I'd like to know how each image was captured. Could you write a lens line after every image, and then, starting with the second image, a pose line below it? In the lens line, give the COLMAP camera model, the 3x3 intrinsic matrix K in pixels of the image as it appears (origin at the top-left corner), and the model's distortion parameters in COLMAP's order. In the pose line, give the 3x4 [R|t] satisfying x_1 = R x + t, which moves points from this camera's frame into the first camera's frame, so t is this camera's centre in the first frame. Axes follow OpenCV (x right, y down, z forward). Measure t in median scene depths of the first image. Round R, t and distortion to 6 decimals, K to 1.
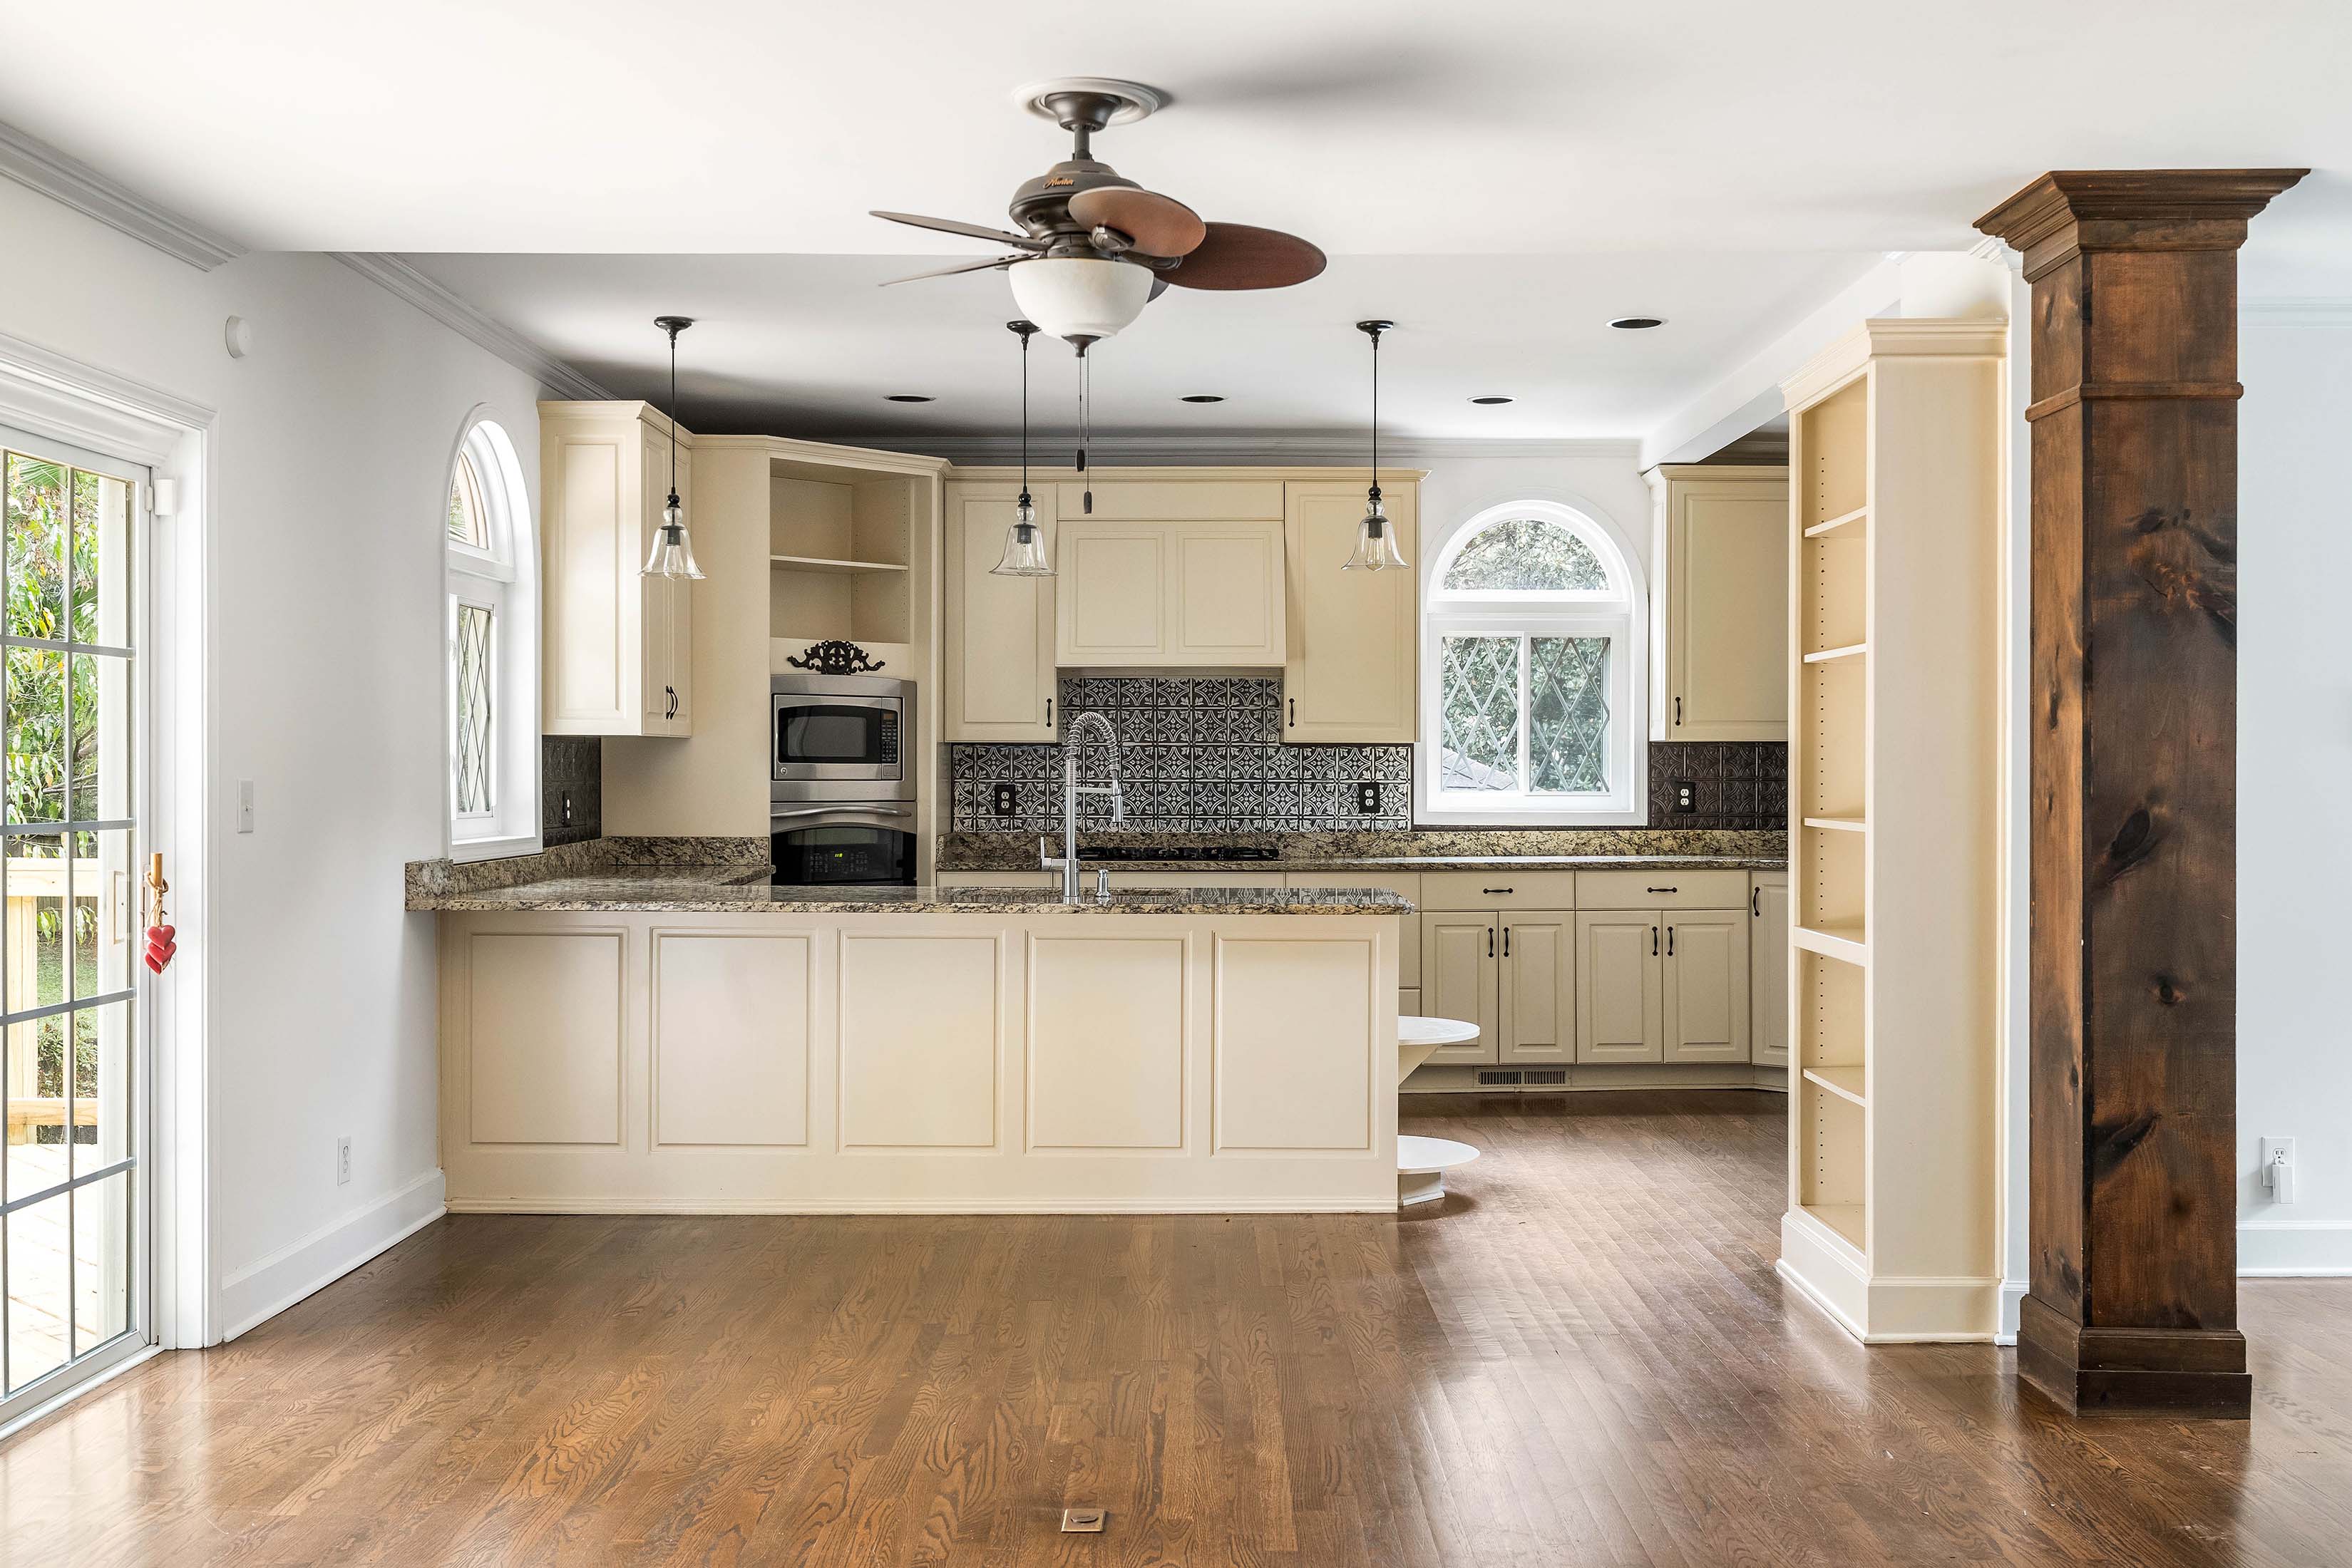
lens RADIAL K [[2373.2, 0, 1215.2], [0, 2373.2, 791.4], [0, 0, 1]] dist [0.004542, -0.007532]
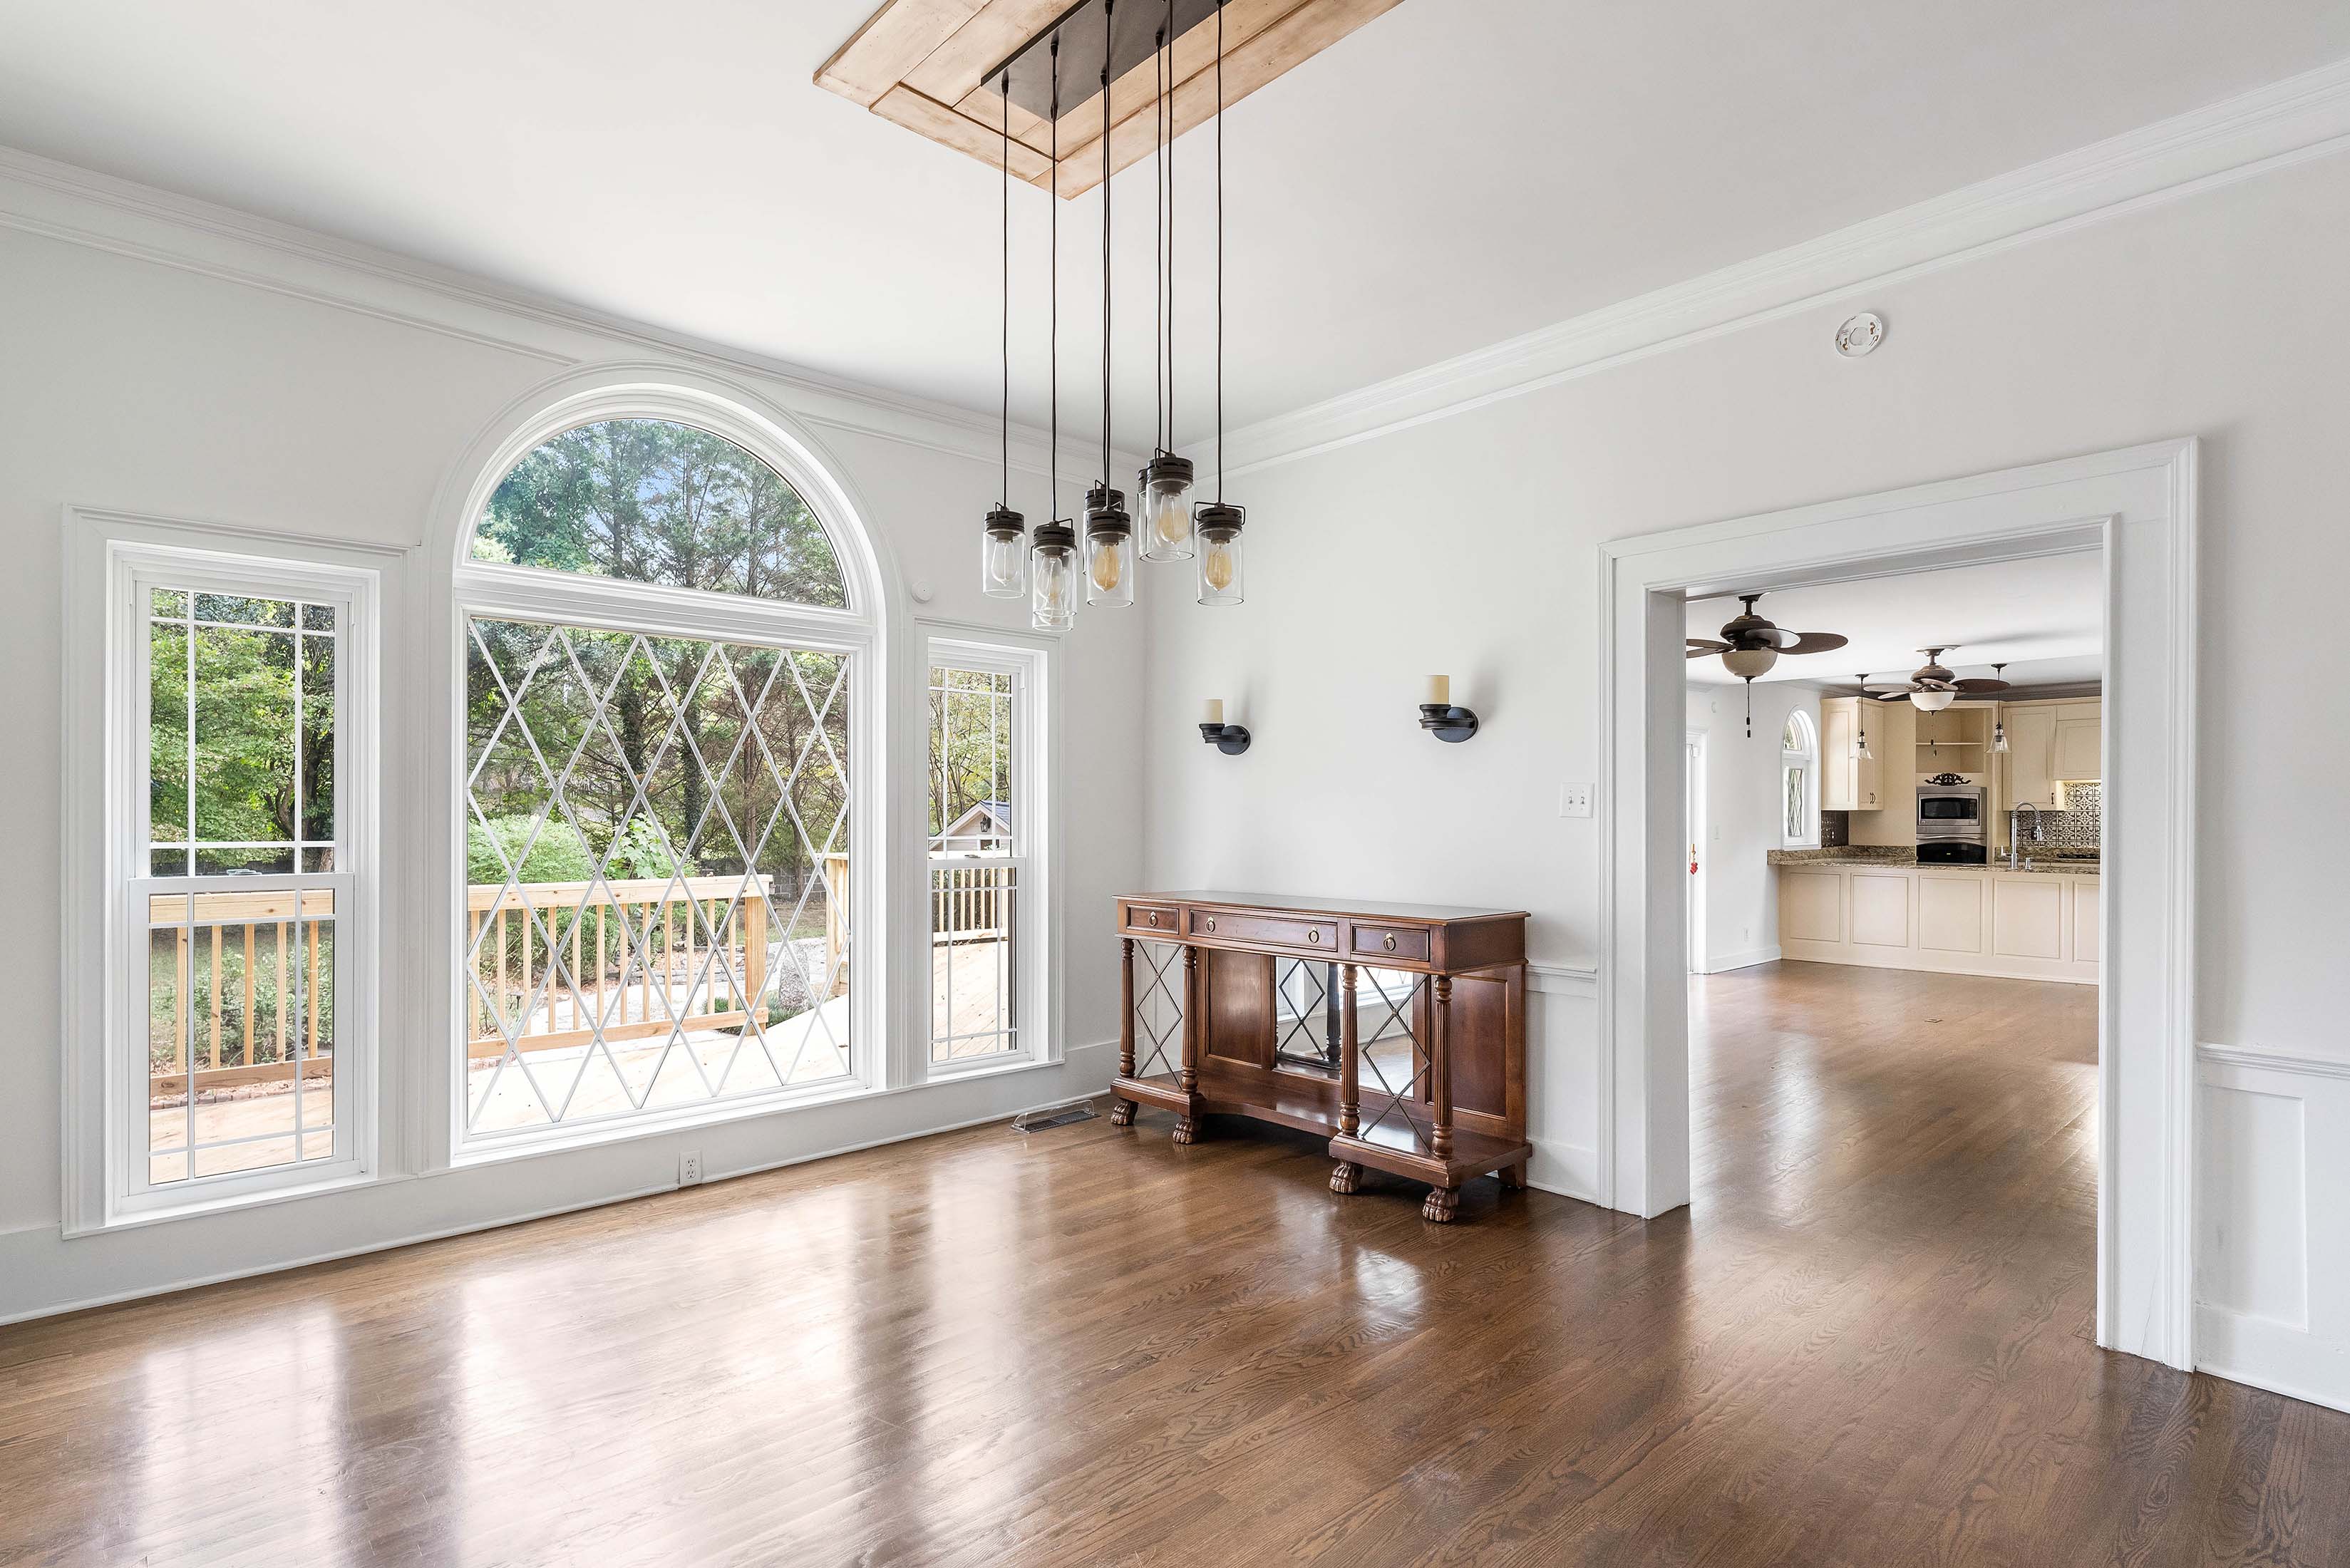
lens RADIAL K [[1177.0, 0, 1171.1], [0, 1177.0, 813.0], [0, 0, 1]] dist [-0.002673, -0.000135]
pose [[0.667369, -0.006092, -0.744702, 0.309551], [-0.004964, 0.999908, -0.012628, 0.002776], [0.744710, 0.012125, 0.667278, -0.681907]]
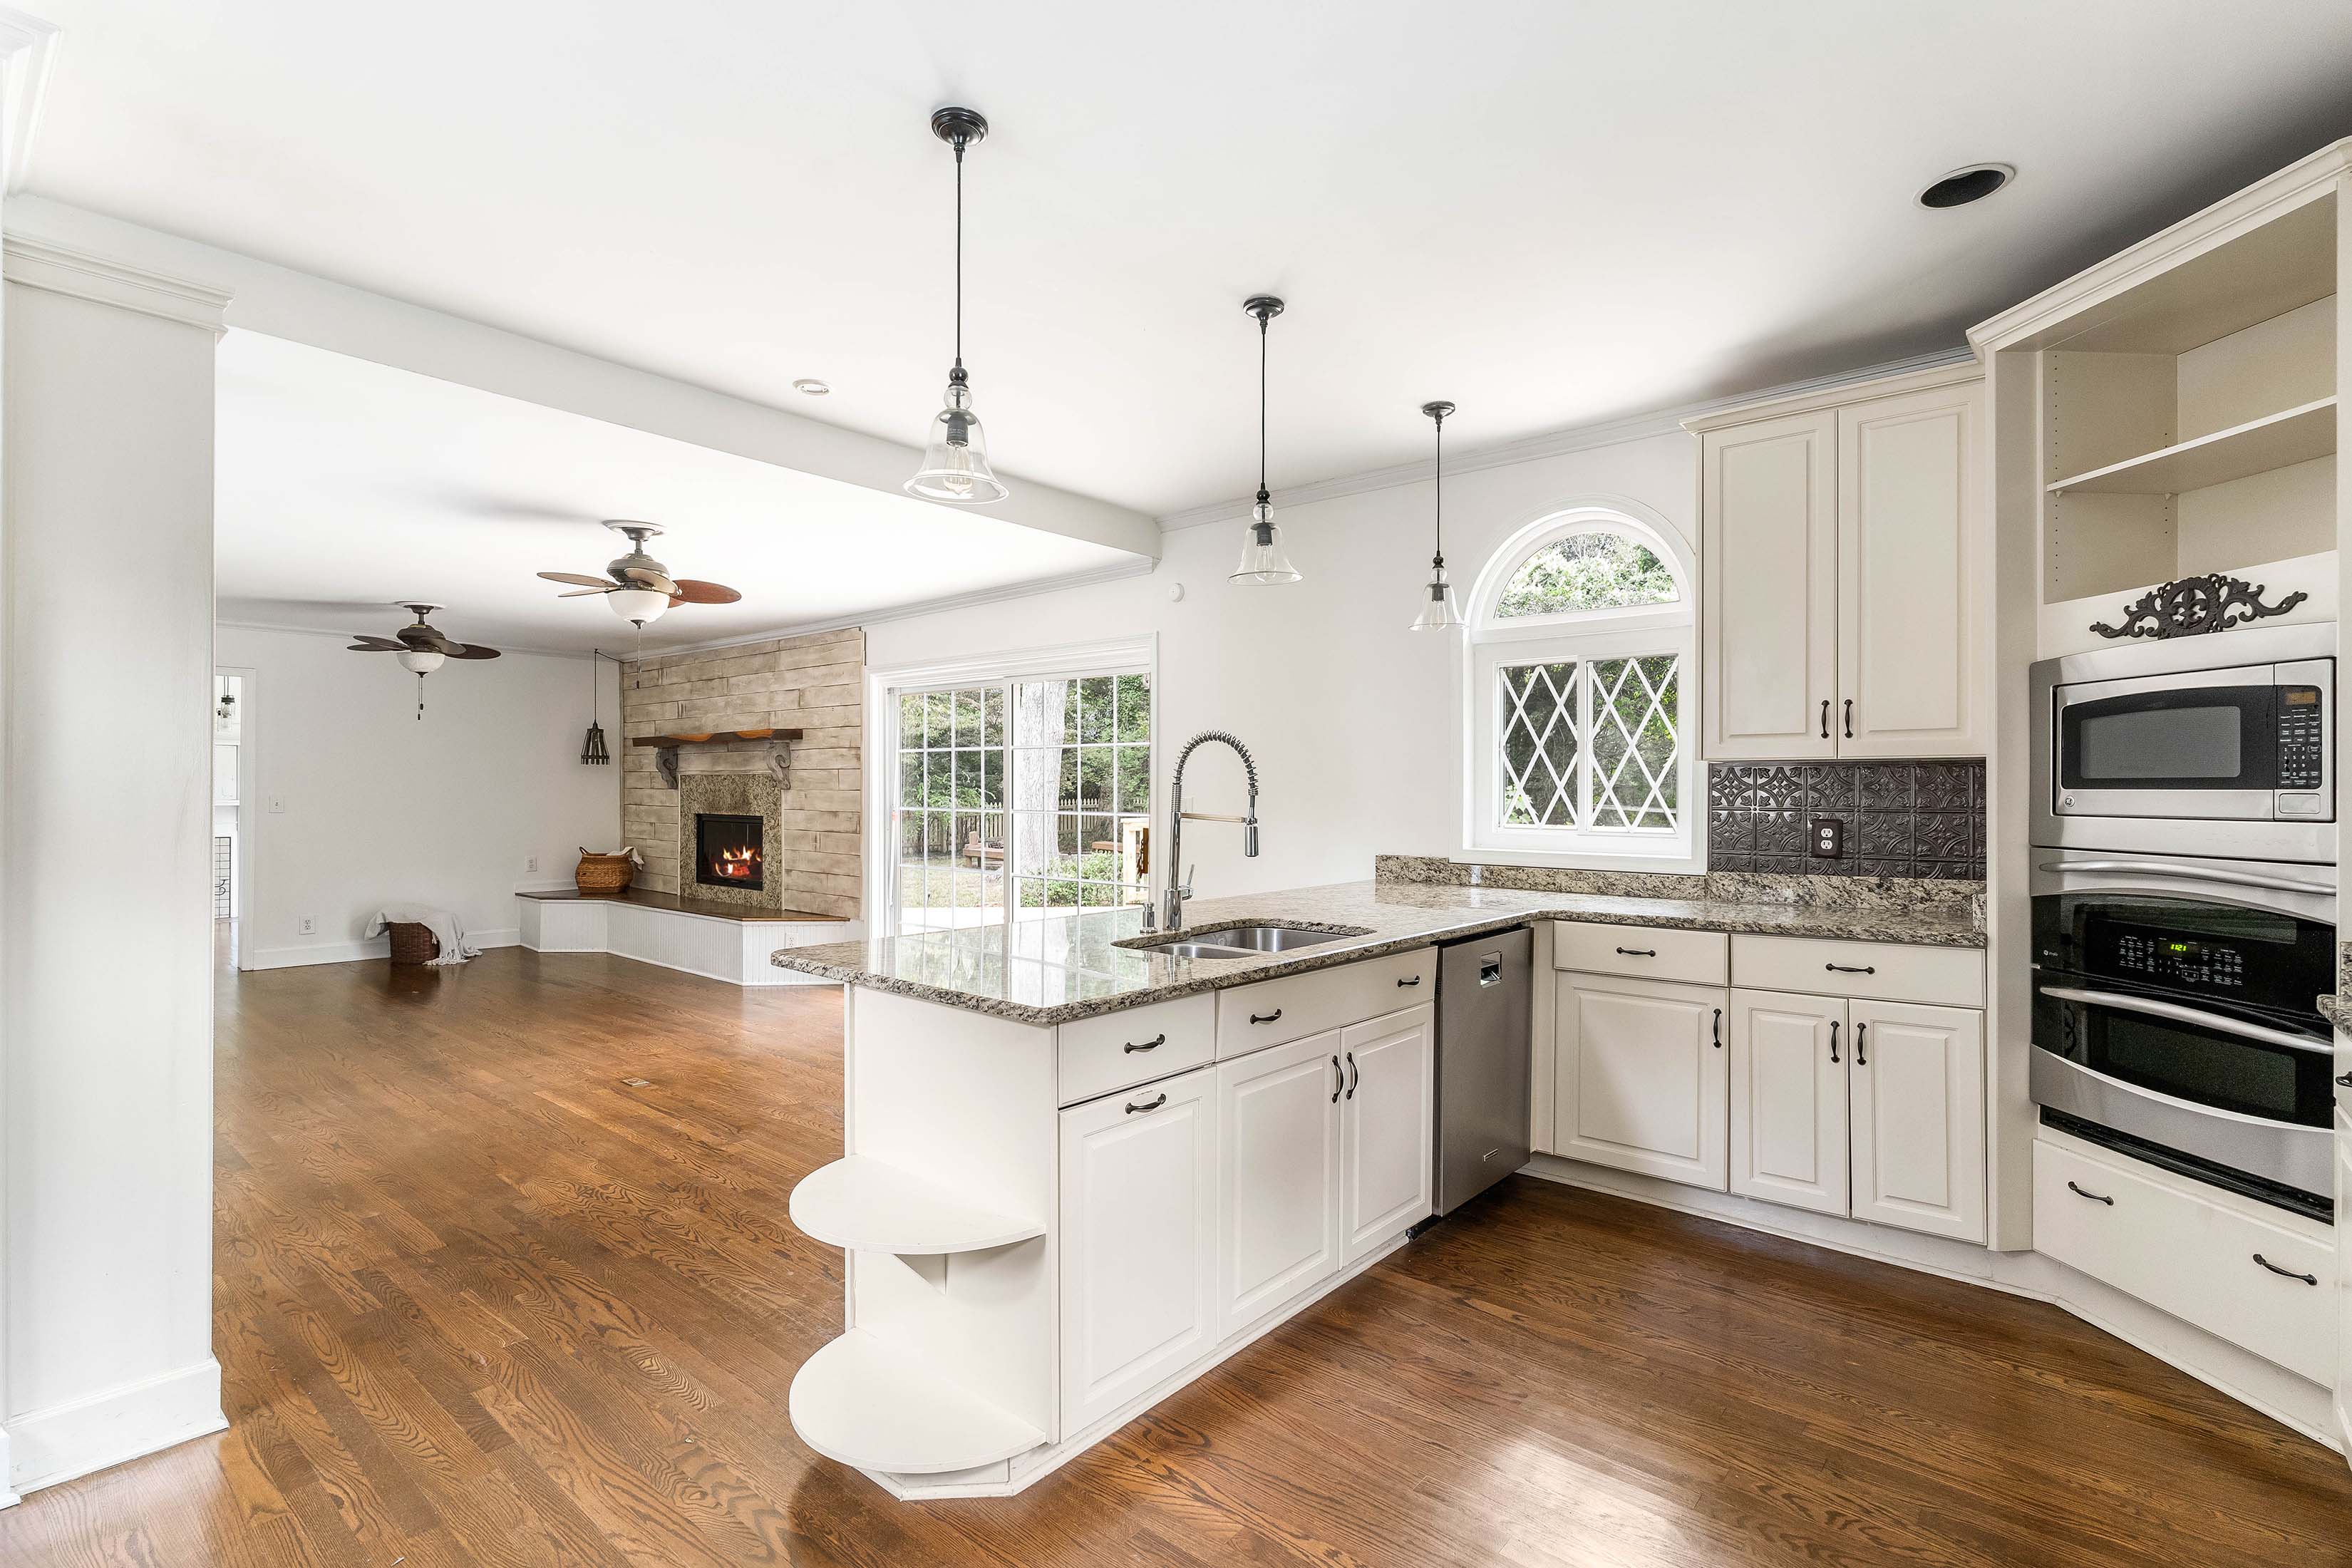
lens RADIAL K [[1092.8, 0, 1170.0], [0, 1092.8, 788.1], [0, 0, 1]] dist [-0.000275, -0.000014]
pose [[-0.657113, -0.006110, -0.753767, 0.260933], [-0.013037, 0.999910, 0.003260, -0.012674], [0.753679, 0.011969, -0.657134, 1.264276]]
